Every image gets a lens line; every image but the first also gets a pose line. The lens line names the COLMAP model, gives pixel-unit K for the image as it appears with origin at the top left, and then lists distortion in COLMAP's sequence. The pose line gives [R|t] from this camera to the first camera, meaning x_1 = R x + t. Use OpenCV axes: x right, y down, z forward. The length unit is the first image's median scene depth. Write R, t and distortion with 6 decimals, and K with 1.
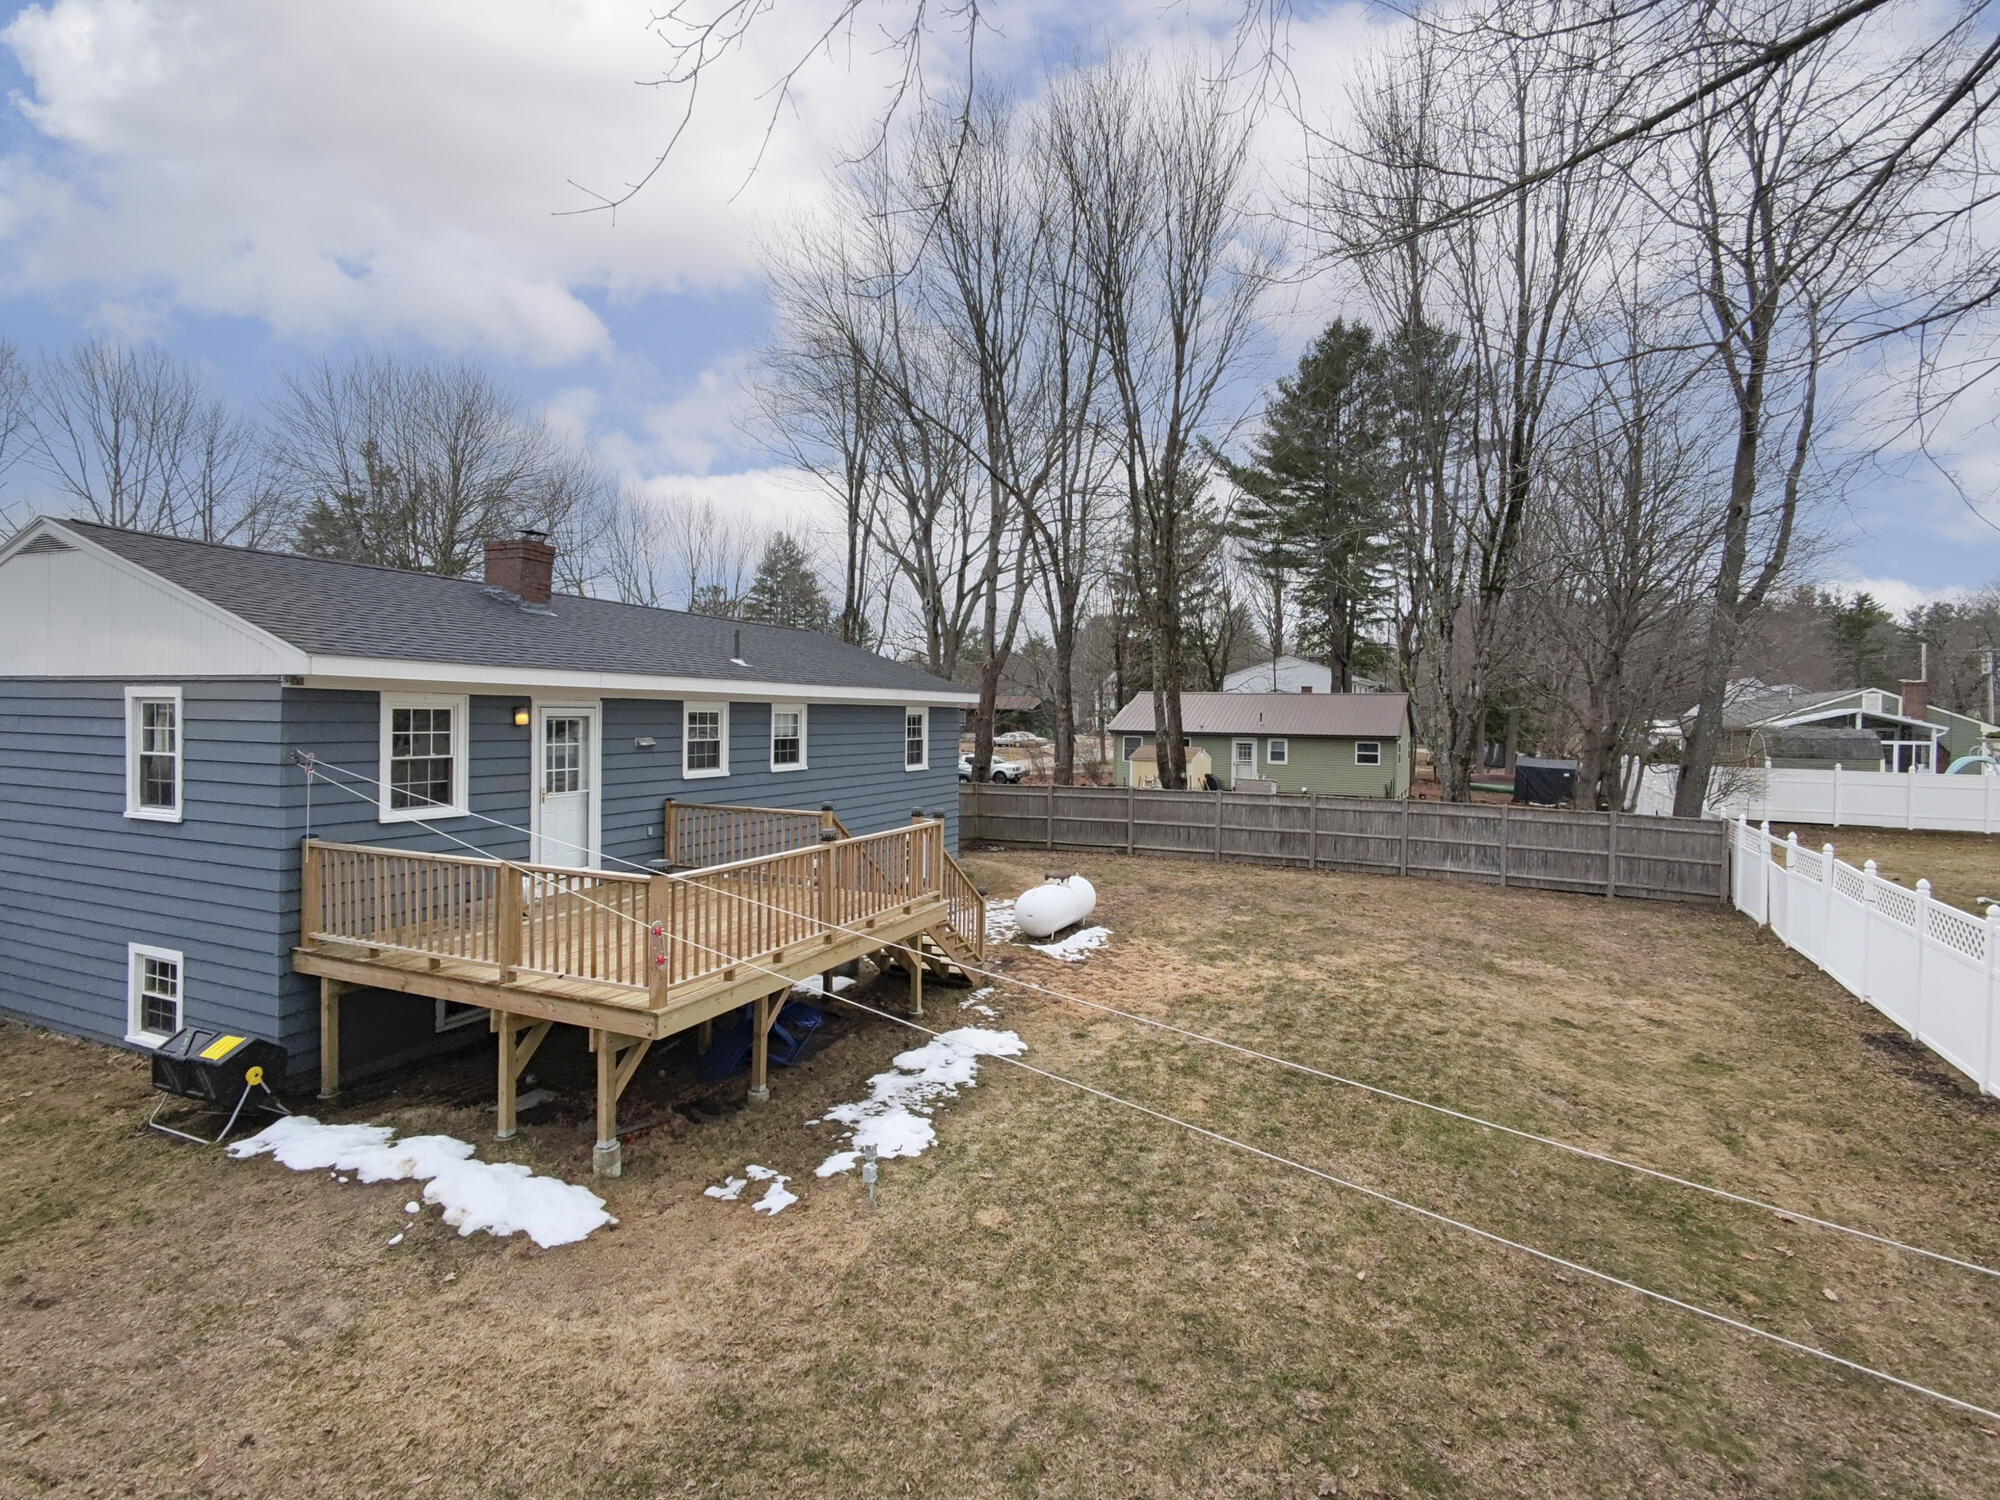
lens RADIAL K [[946.1, 0, 1009.0], [0, 946.1, 741.8], [0, 0, 1]] dist [-0.001461, -0.005775]
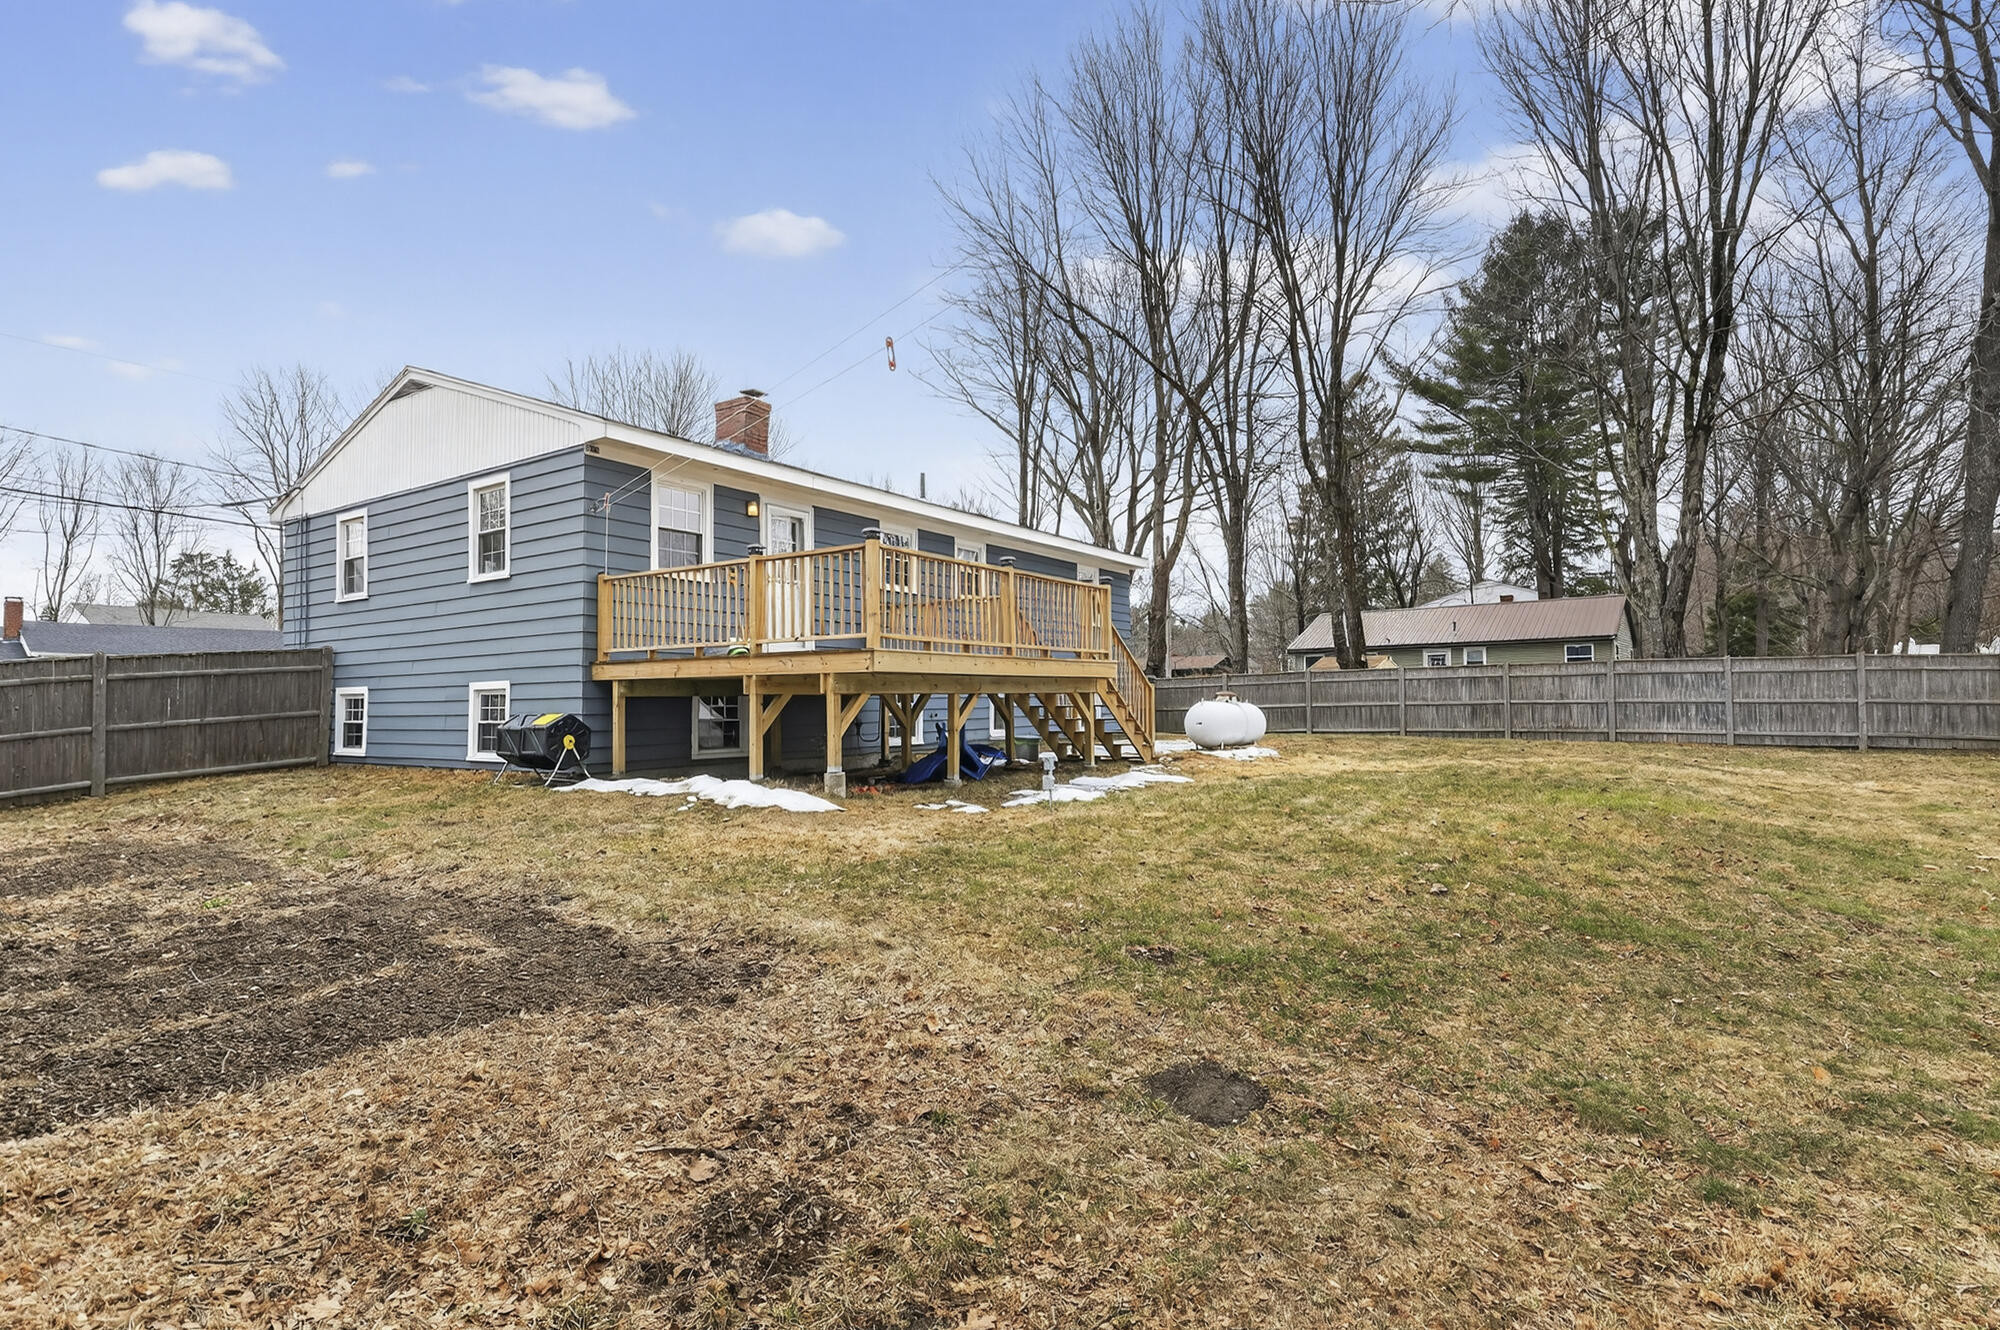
lens RADIAL K [[972.1, 0, 999.7], [0, 972.1, 677.3], [0, 0, 1]] dist [-0.003613, 0.000668]
pose [[0.981142, -0.031611, -0.190686, 0.006127], [0.021961, 0.998379, -0.052507, 0.090655], [0.192036, 0.047329, 0.980246, -0.046960]]
